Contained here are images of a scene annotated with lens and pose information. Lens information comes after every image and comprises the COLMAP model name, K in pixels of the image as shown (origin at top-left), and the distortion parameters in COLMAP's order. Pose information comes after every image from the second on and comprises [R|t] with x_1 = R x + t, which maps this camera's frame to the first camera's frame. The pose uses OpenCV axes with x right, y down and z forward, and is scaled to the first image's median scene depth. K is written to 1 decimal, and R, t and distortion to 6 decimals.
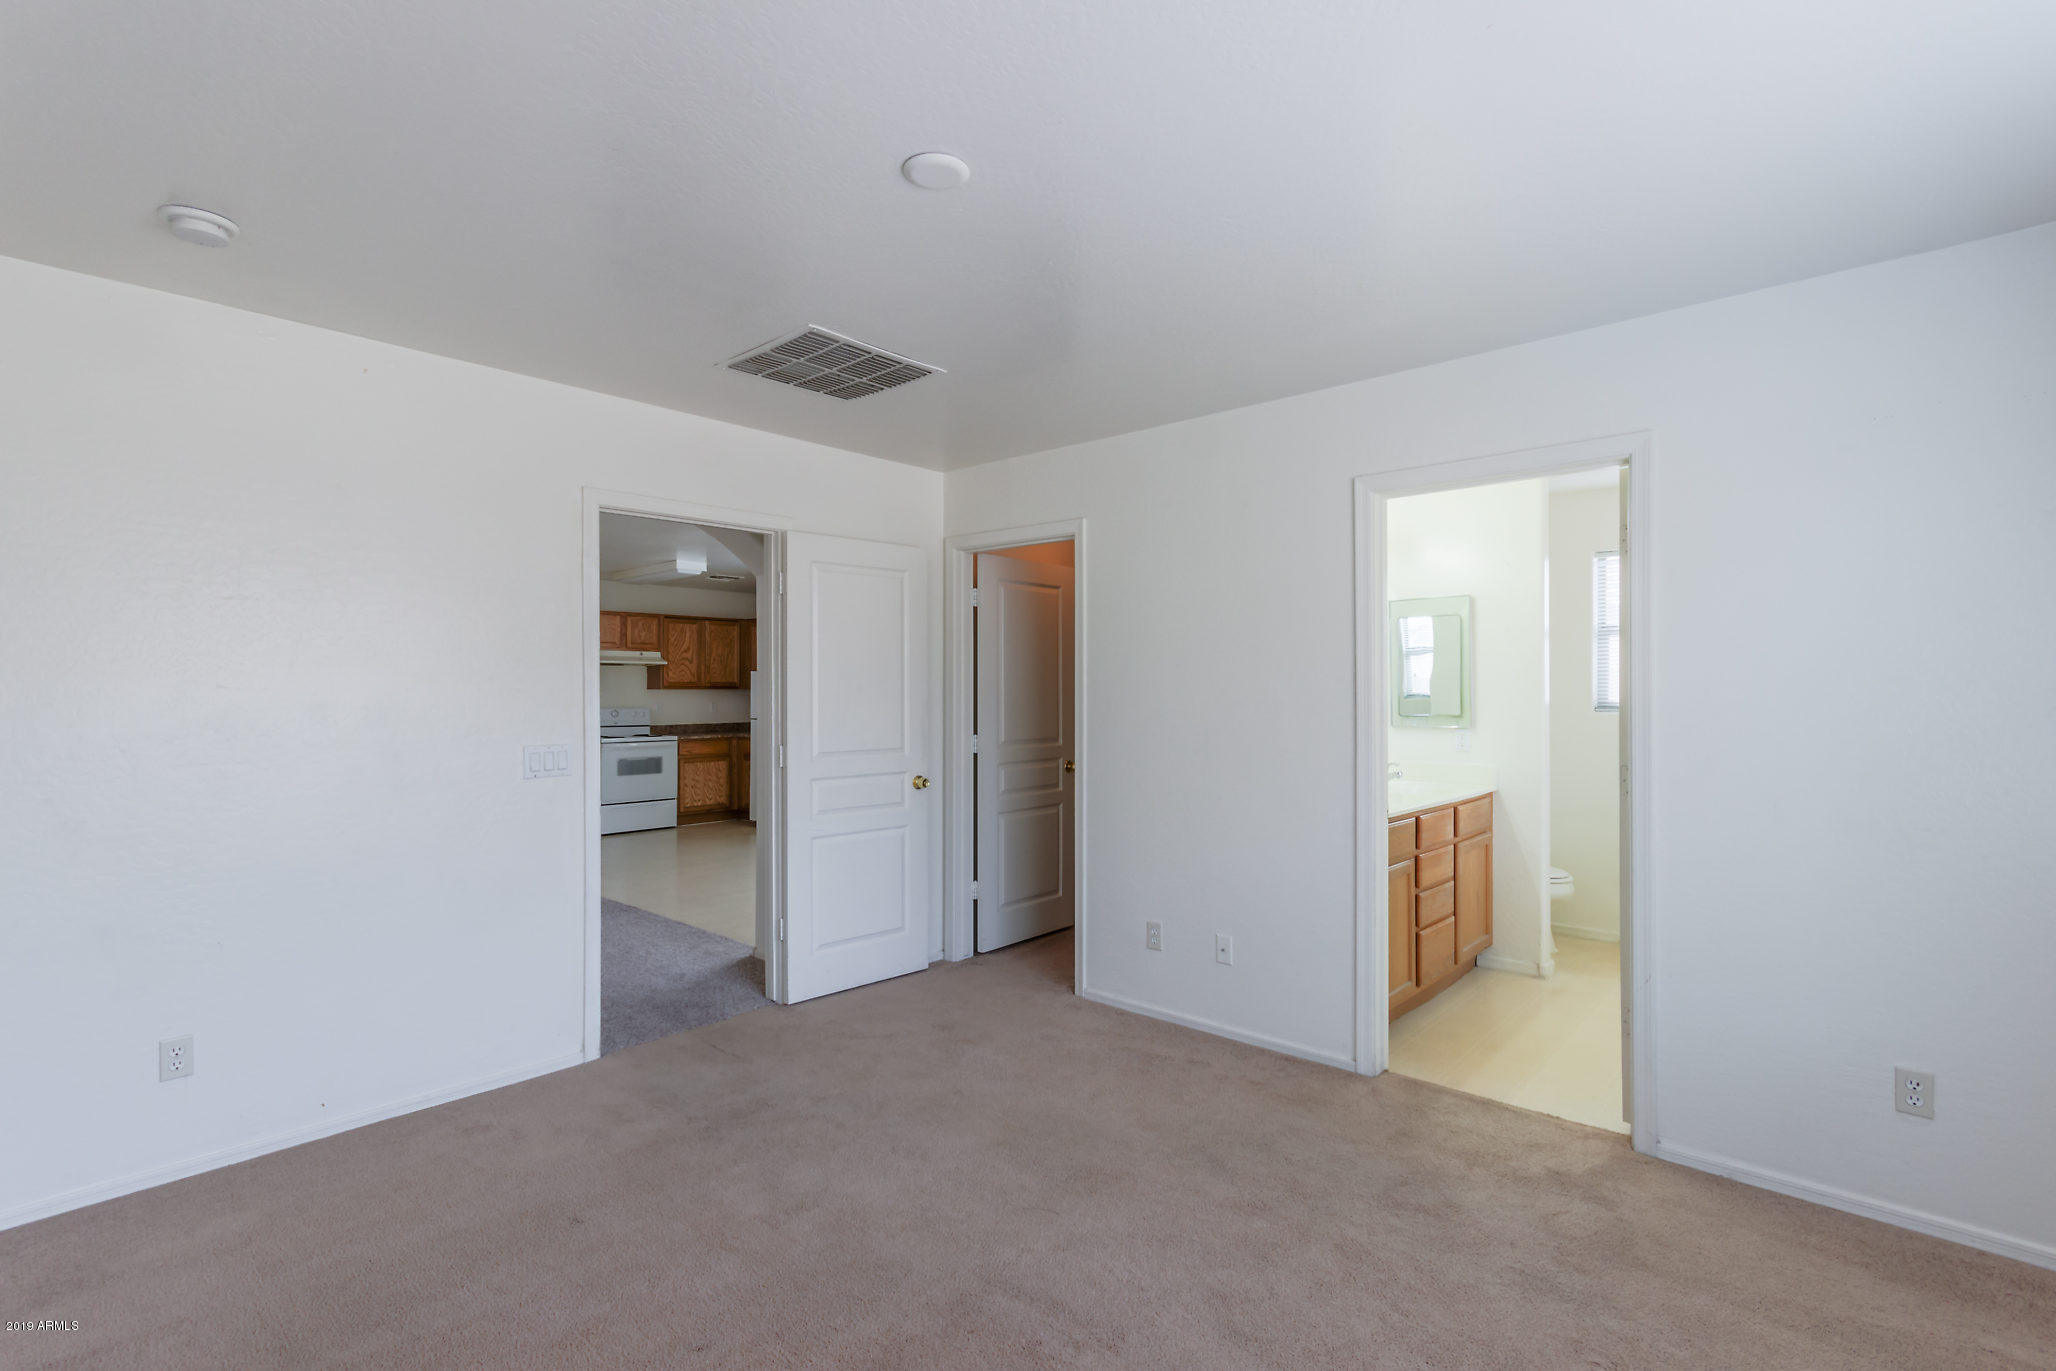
lens RADIAL K [[960.1, 0, 1029.6], [0, 960.1, 686.3], [0, 0, 1]] dist [-0.001854, -0.000460]
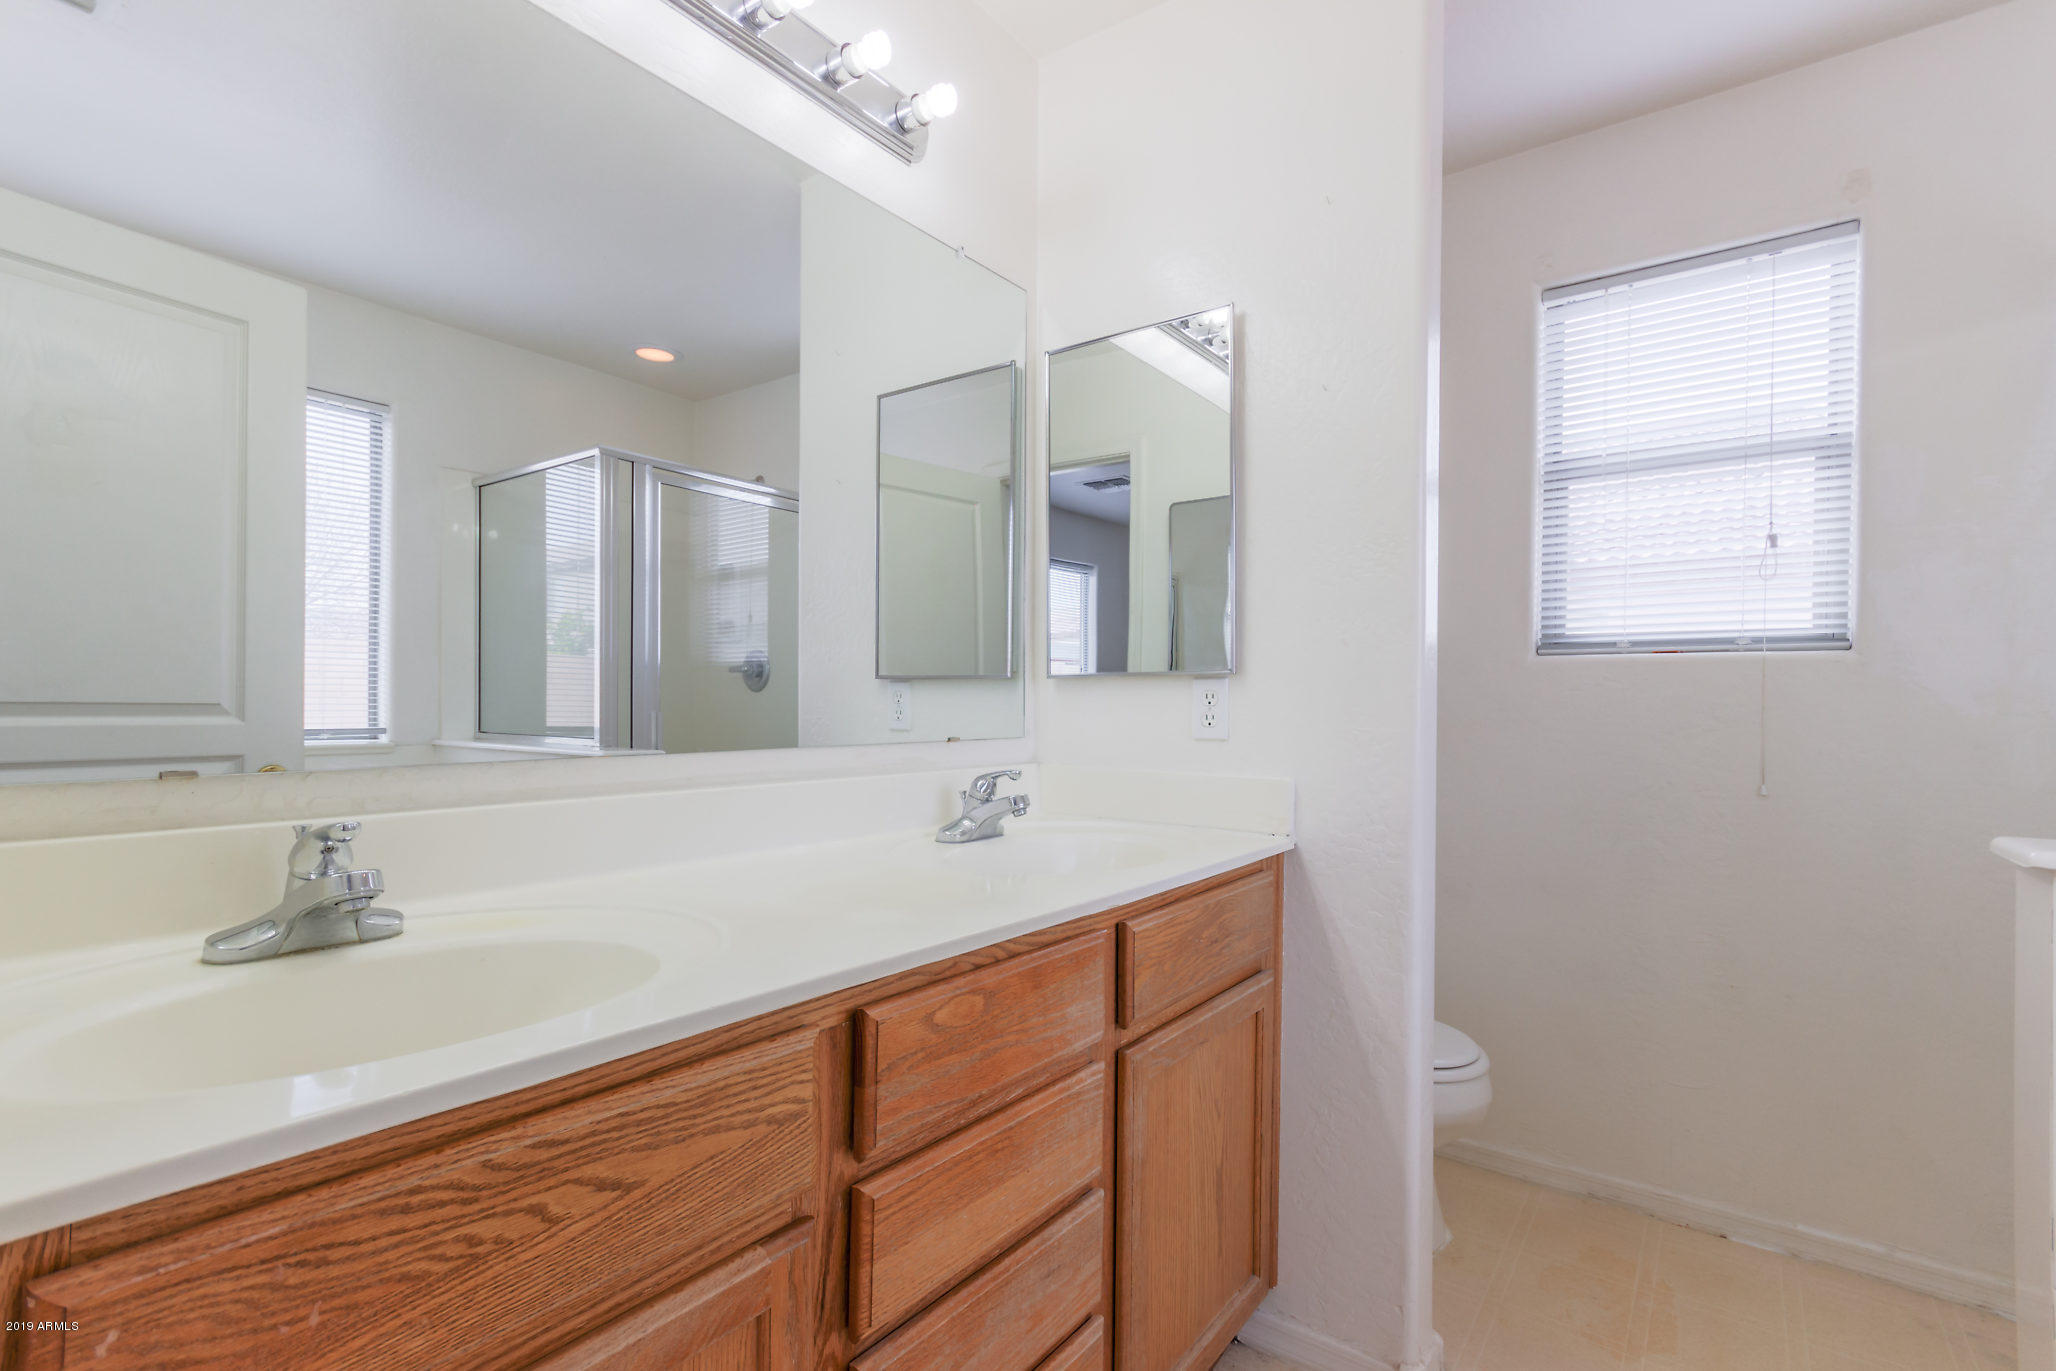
lens RADIAL K [[960.1, 0, 1035.8], [0, 960.1, 706.2], [0, 0, 1]] dist [-0.001854, -0.000460]
pose [[0.993380, 0.021005, 0.112938, 0.357020], [-0.020318, 0.999767, -0.007232, 0.061272], [-0.113064, 0.004889, 0.993576, 0.671327]]
